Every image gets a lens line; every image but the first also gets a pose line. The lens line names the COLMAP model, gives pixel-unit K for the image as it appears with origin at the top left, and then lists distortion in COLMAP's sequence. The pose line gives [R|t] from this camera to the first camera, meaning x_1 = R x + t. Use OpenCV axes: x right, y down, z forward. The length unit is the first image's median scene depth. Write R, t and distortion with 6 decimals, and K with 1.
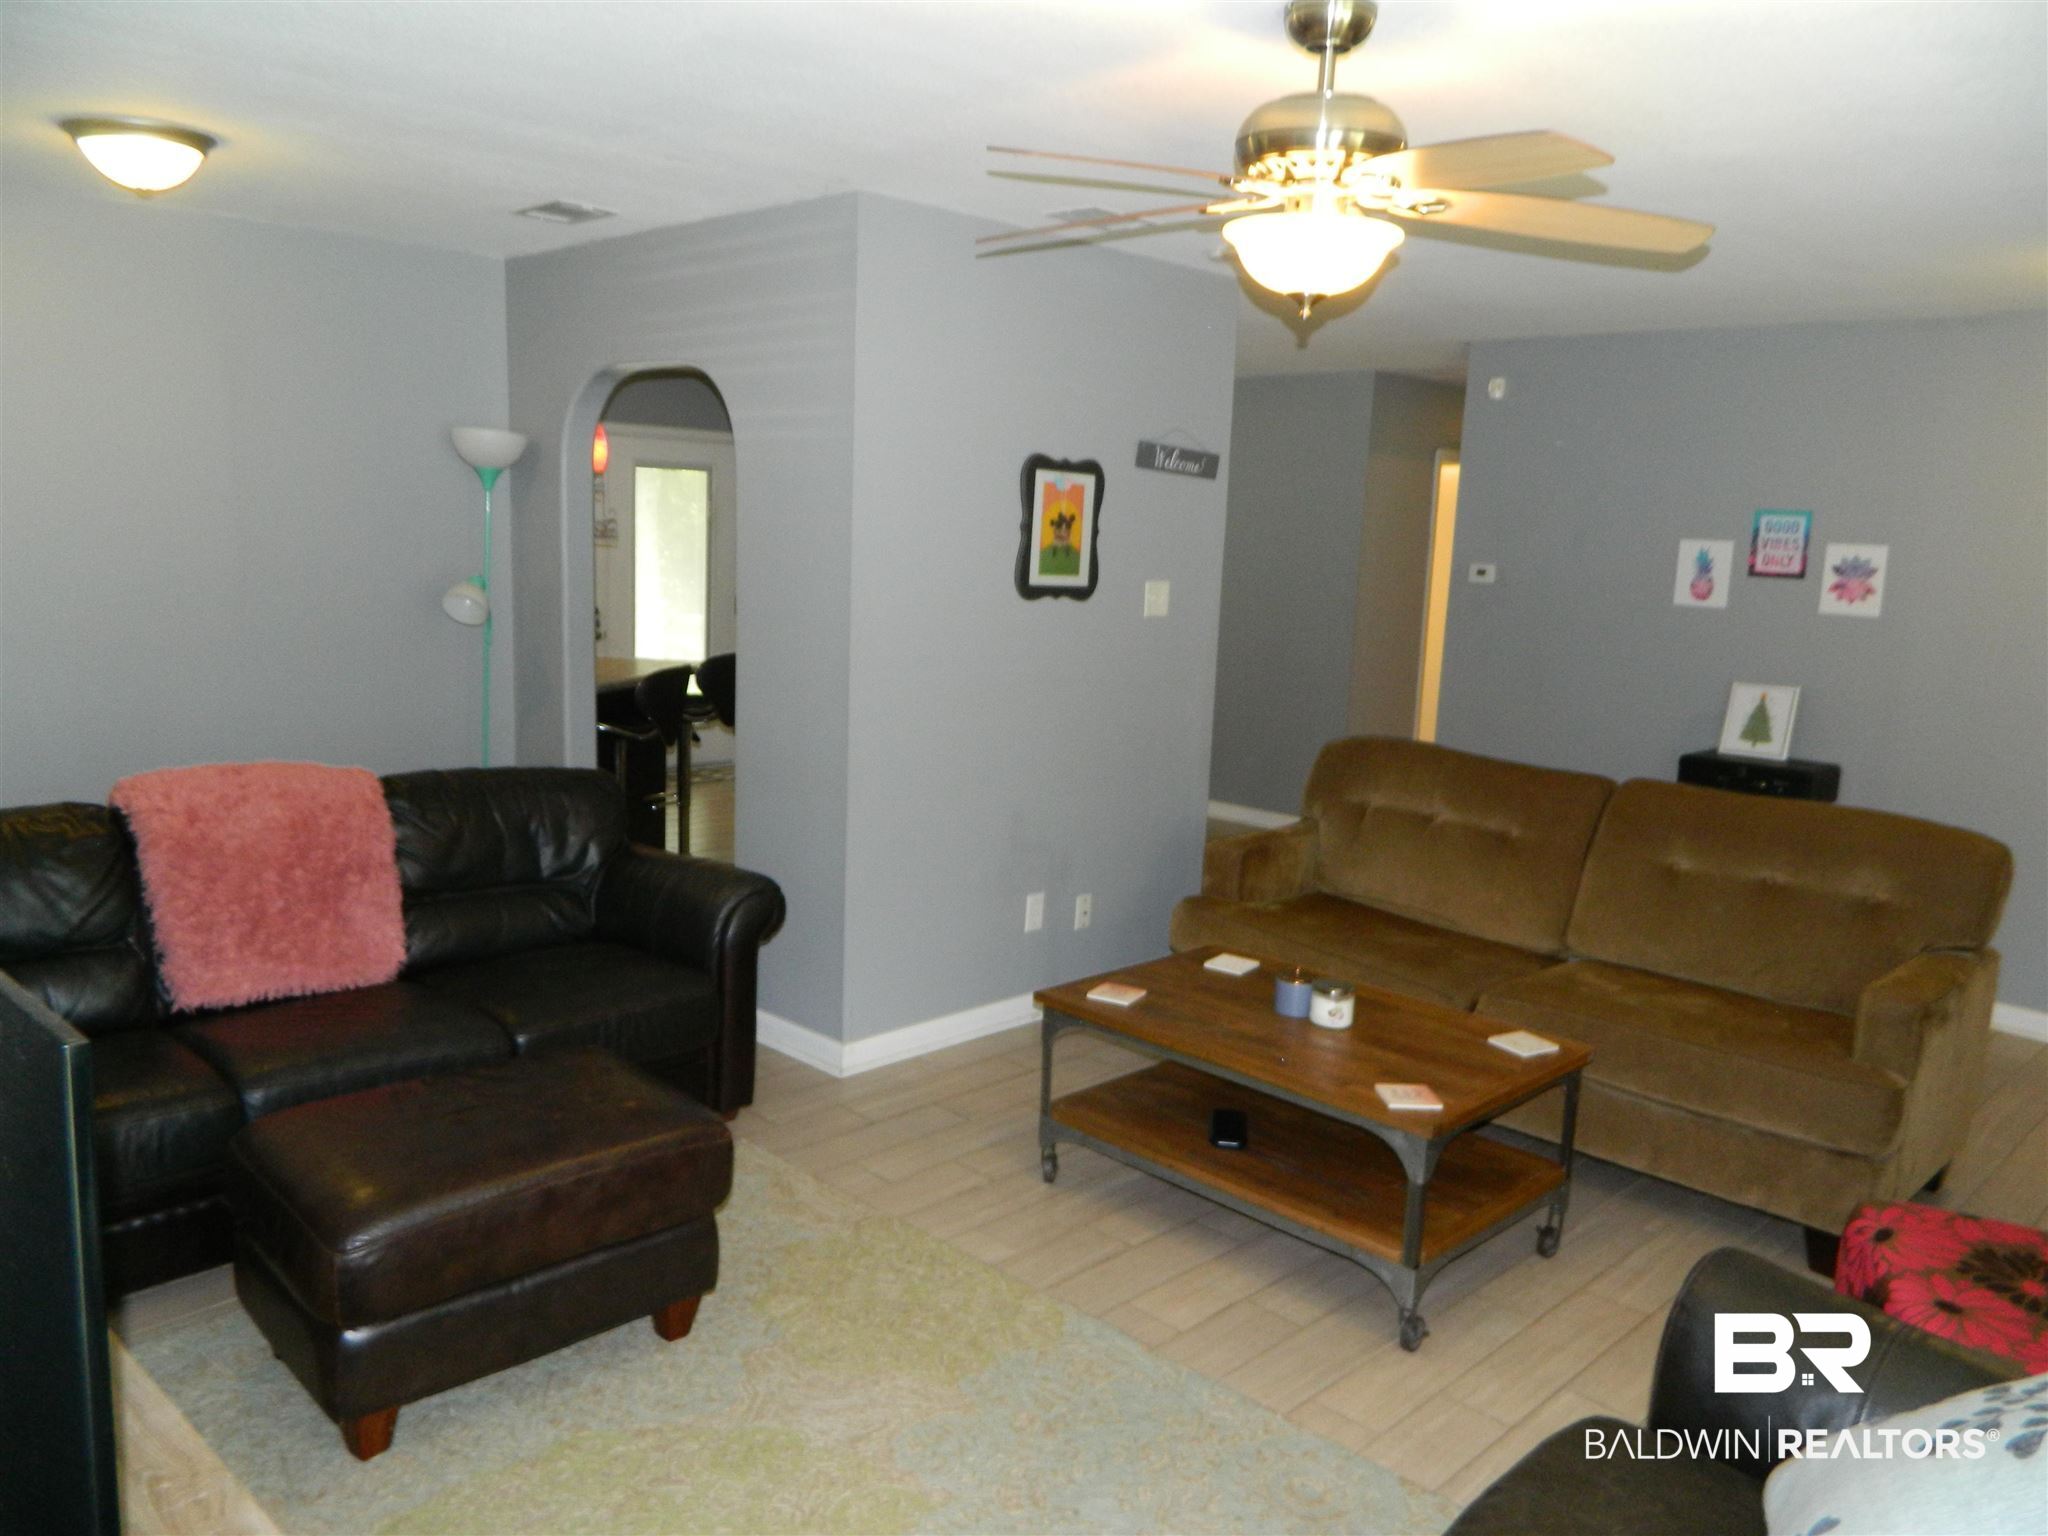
lens RADIAL K [[1516.0, 0, 1023.4], [0, 1516.0, 757.4], [0, 0, 1]] dist [0.013846, -0.005388]
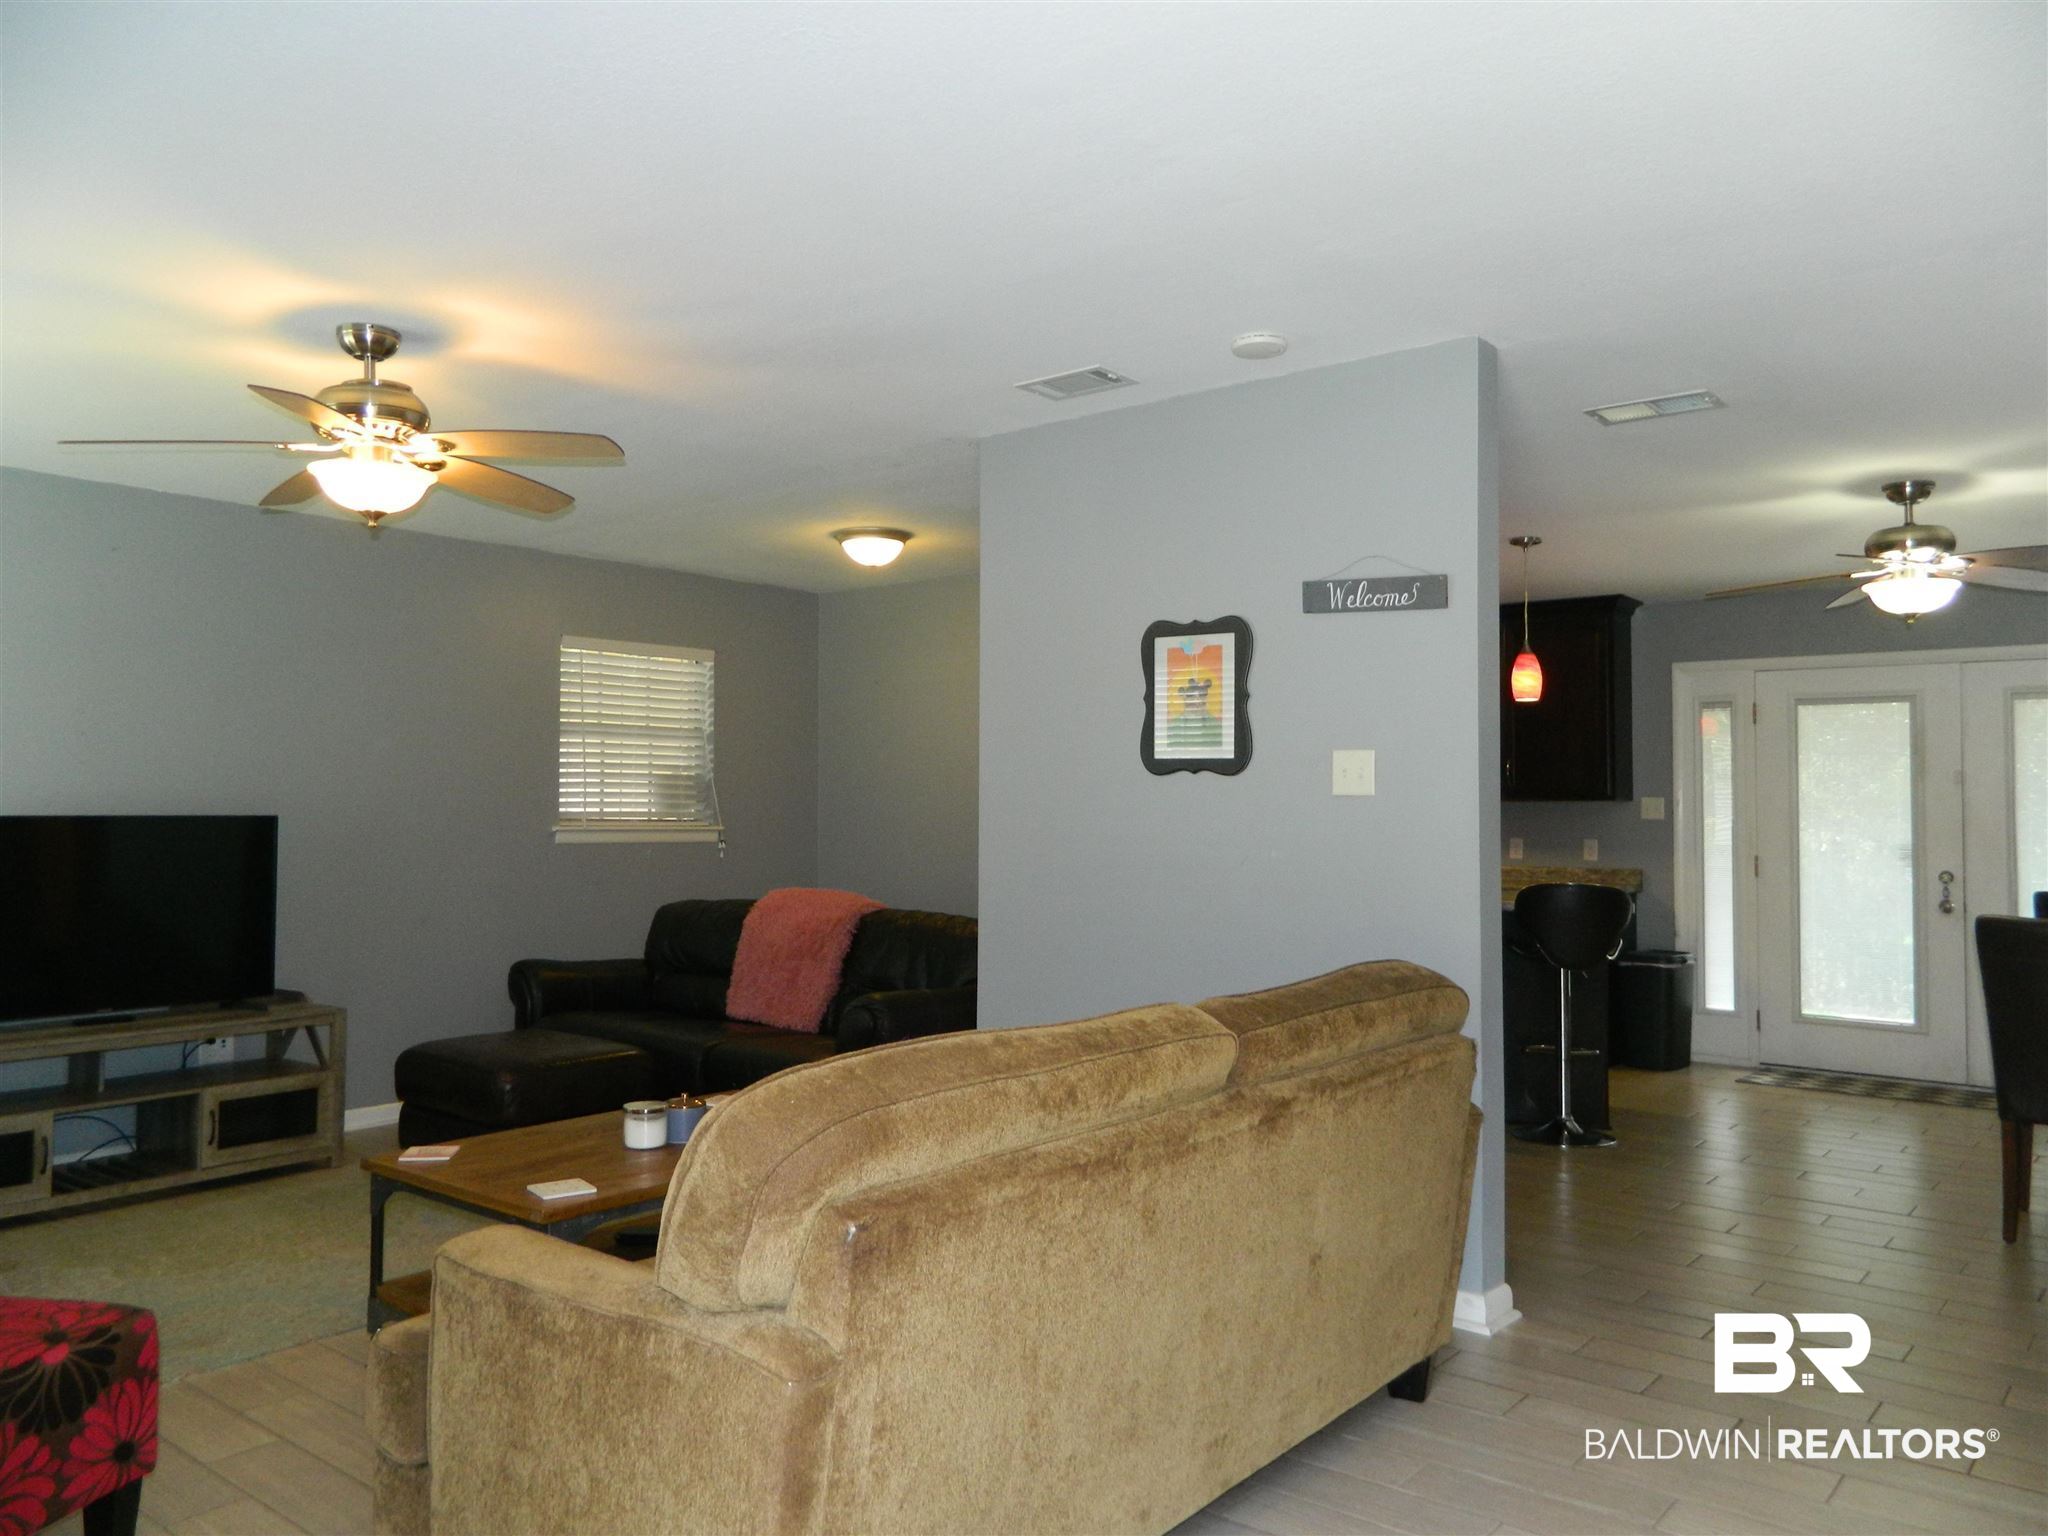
lens RADIAL K [[1516.0, 0, 1023.4], [0, 1516.0, 757.4], [0, 0, 1]] dist [0.013846, -0.005388]
pose [[0.085806, -0.088928, -0.992335, 0.905070], [-0.164974, 0.980991, -0.102177, -0.004823], [0.982558, 0.172477, 0.069504, 0.832716]]
